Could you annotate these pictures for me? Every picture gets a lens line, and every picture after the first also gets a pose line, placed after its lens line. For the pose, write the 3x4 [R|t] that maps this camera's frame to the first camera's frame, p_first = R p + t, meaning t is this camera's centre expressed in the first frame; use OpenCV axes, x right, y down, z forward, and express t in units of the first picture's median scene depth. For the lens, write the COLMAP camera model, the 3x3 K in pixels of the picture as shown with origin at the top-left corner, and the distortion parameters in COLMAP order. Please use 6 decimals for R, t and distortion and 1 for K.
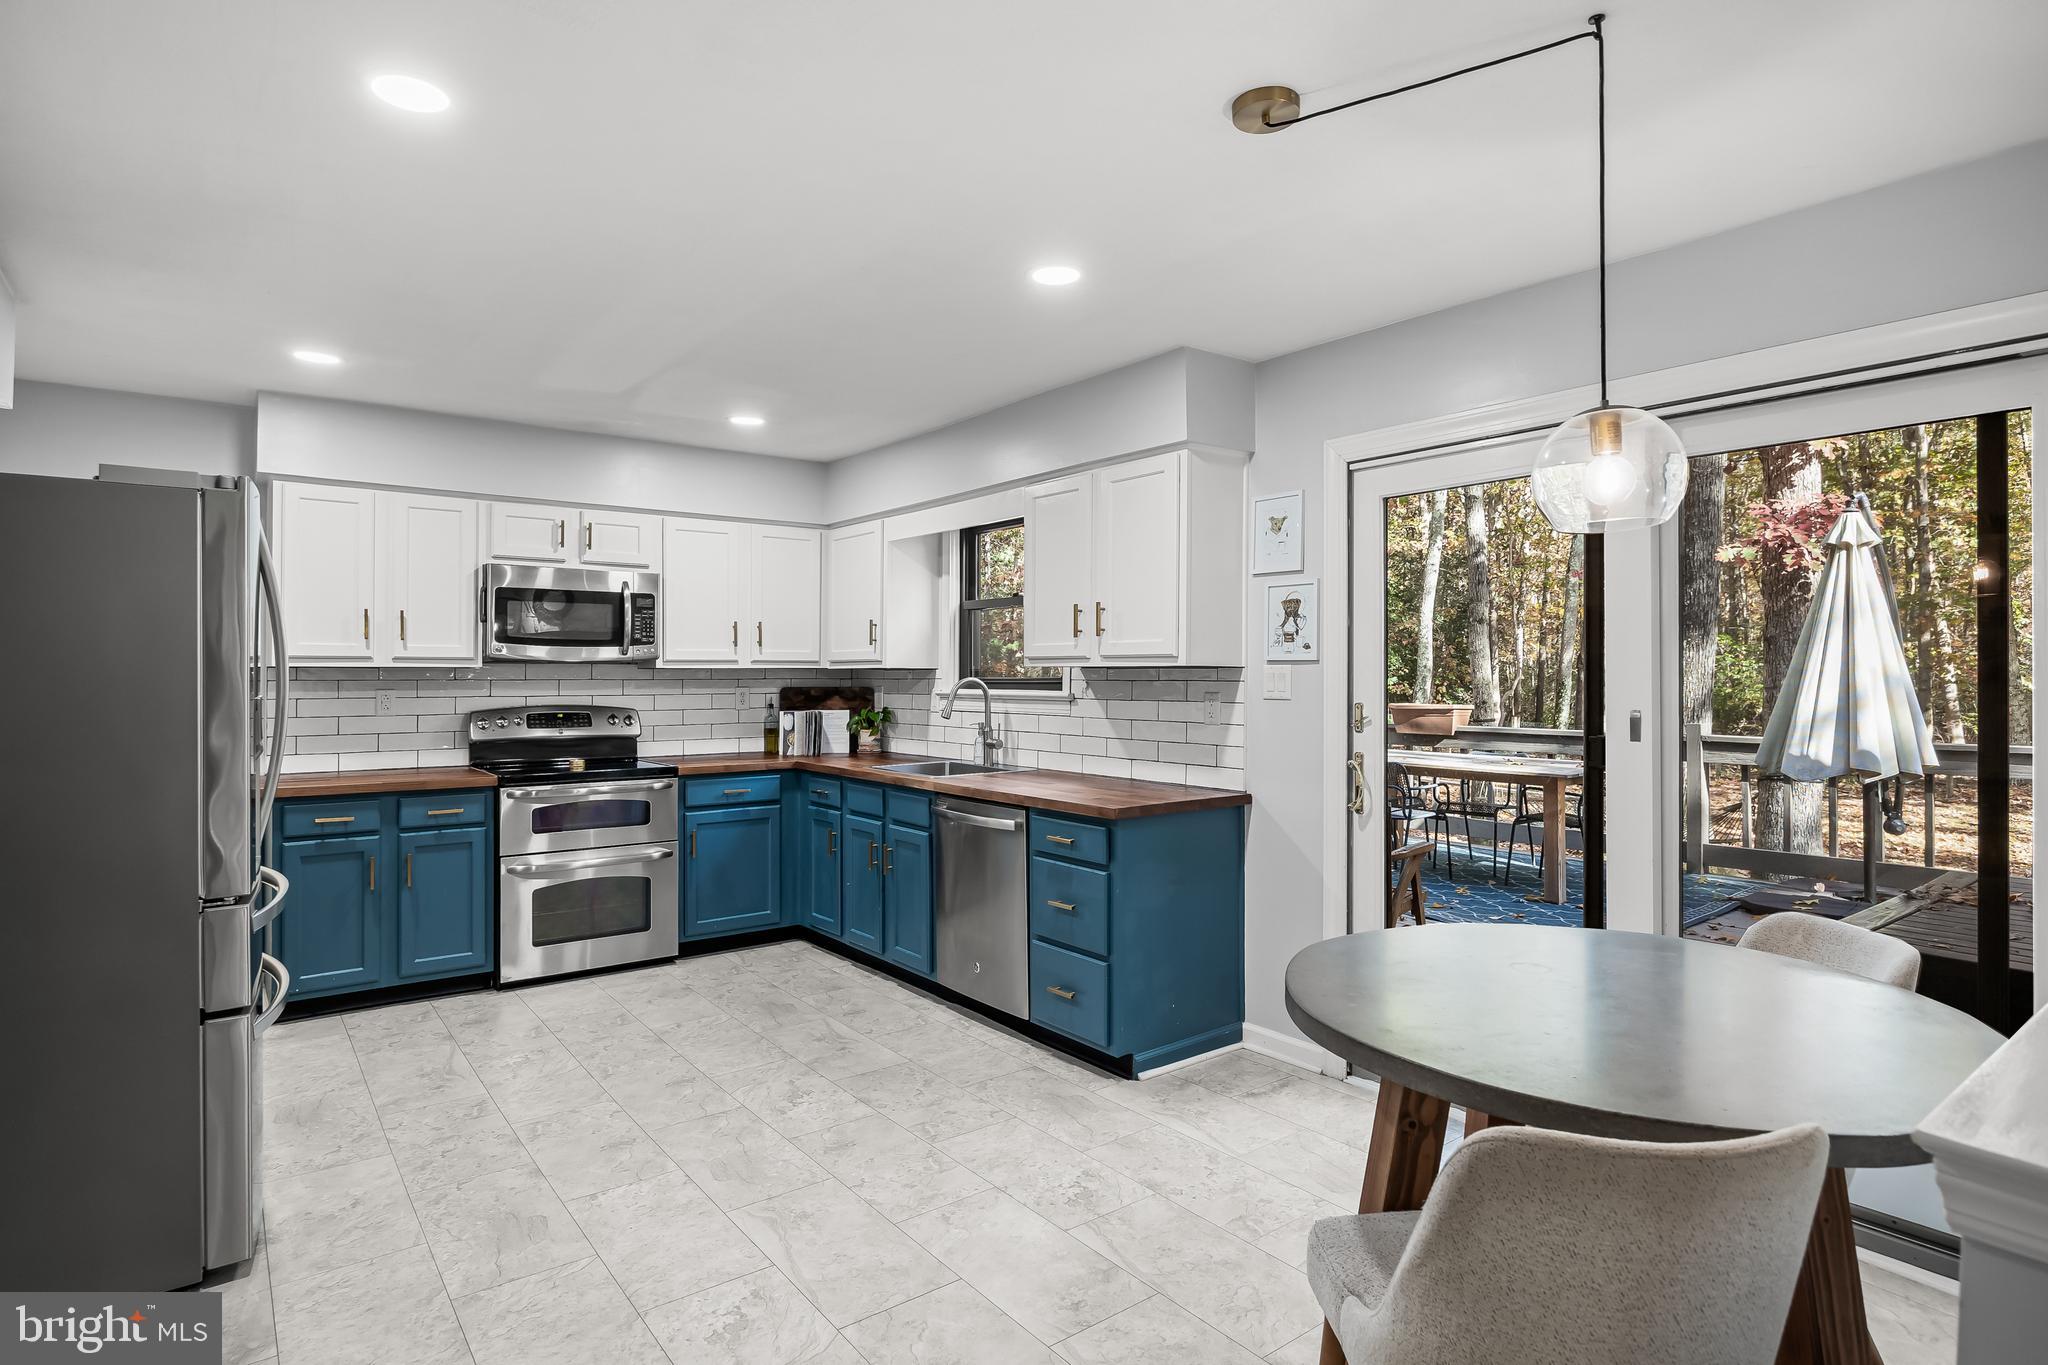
lens RADIAL K [[1055.1, 0, 1023.6], [0, 1055.1, 675.7], [0, 0, 1]] dist [0.000411, 0.000033]
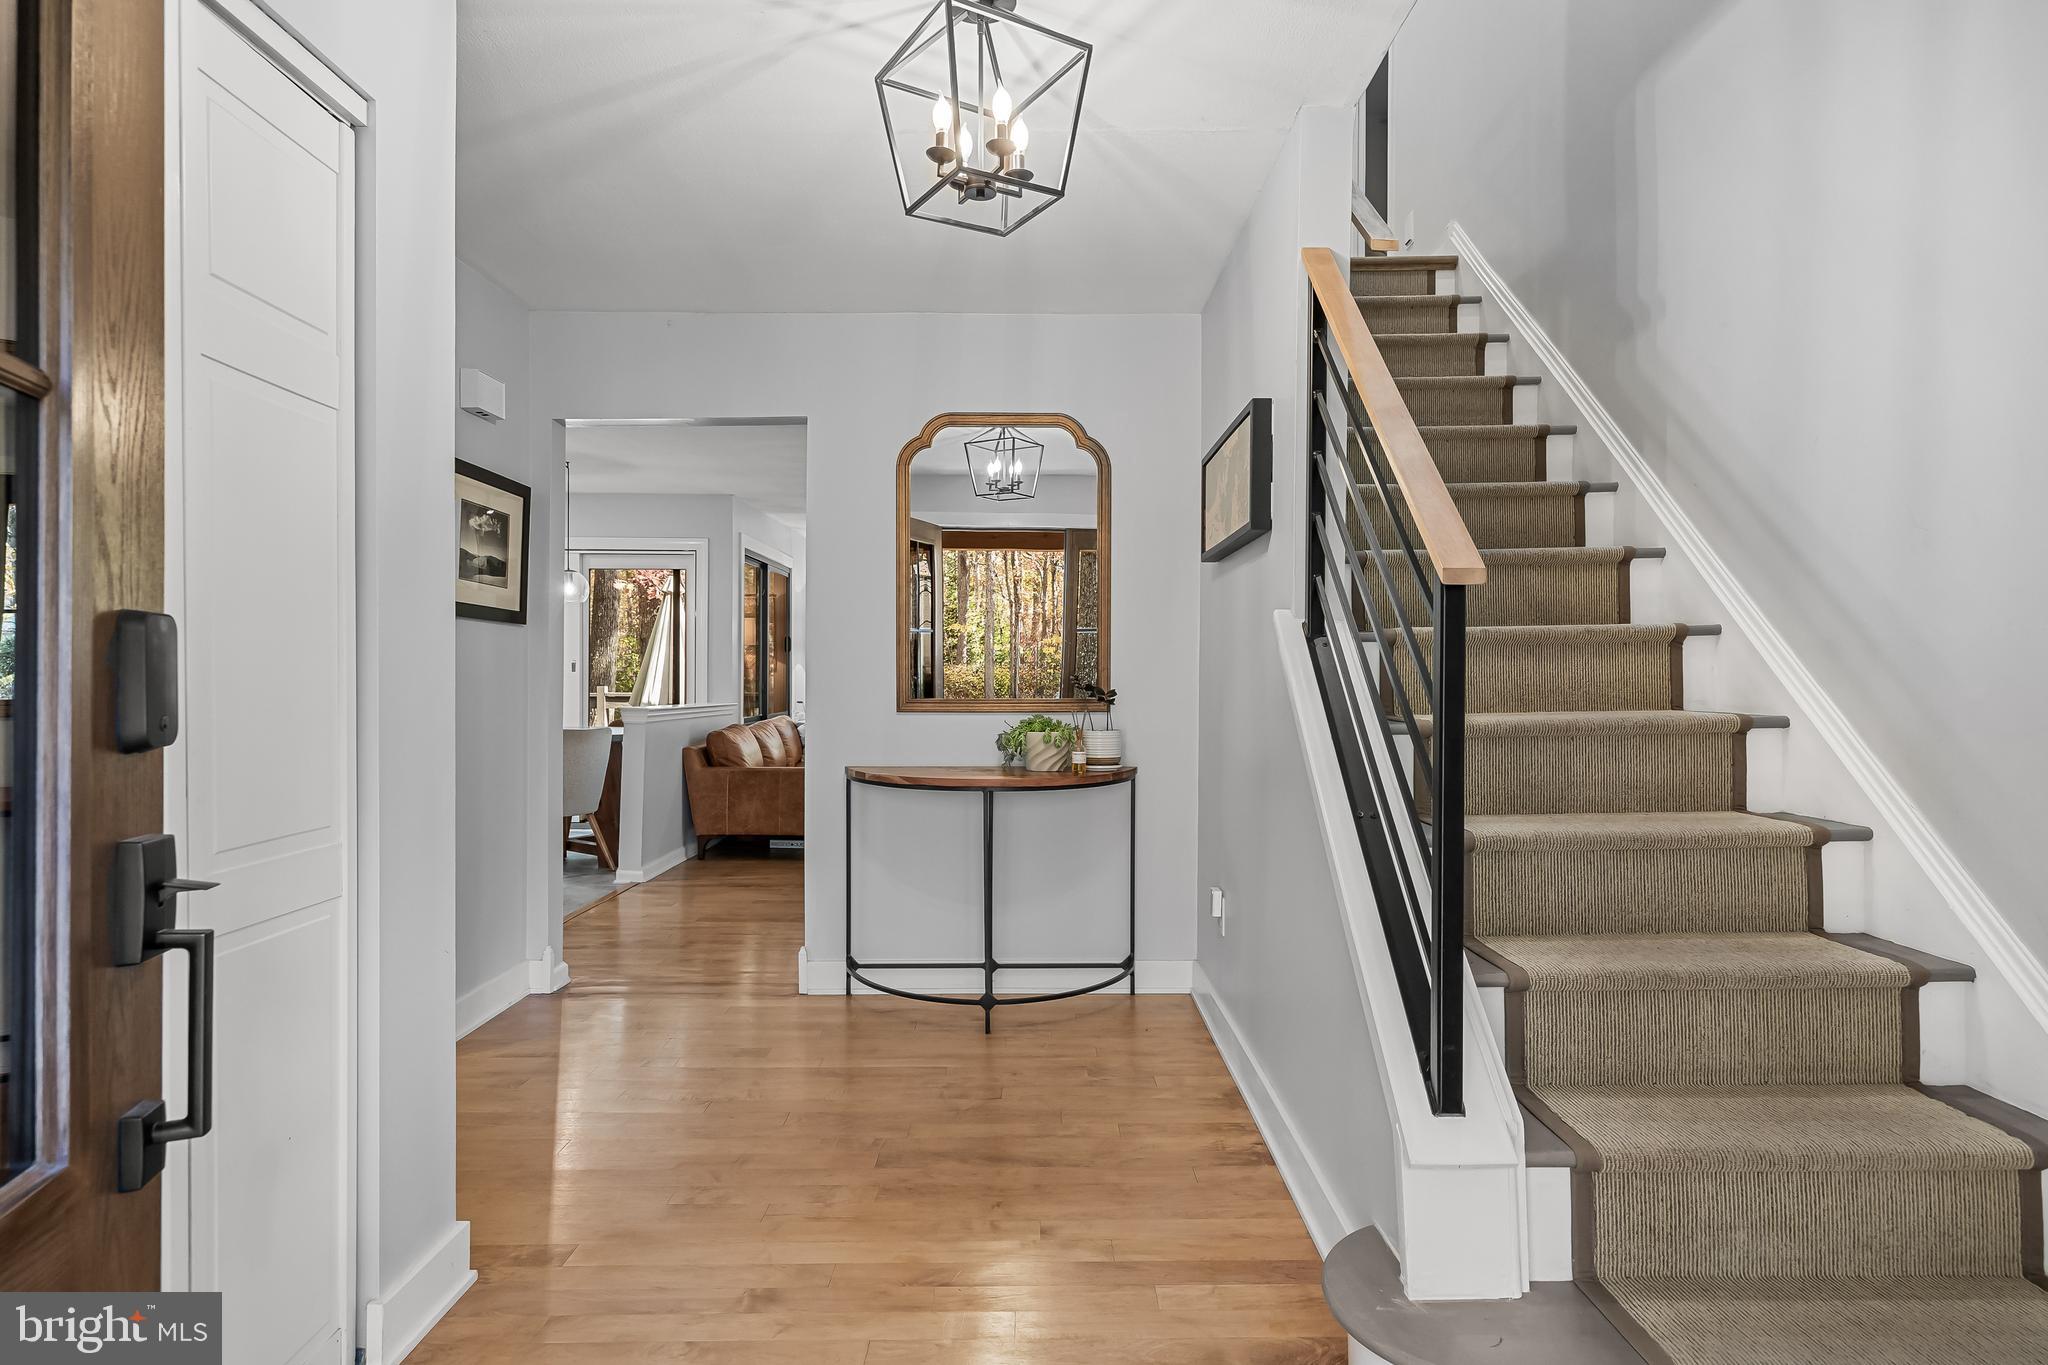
lens RADIAL K [[1136.4, 0, 1023.5], [0, 1136.4, 678.0], [0, 0, 1]] dist [-0.000102, 0.000020]
pose [[0.609373, 0.002651, 0.792880, -0.442572], [0.000268, 0.999994, -0.003550, 0.038997], [-0.792884, 0.002376, 0.609368, -0.727856]]
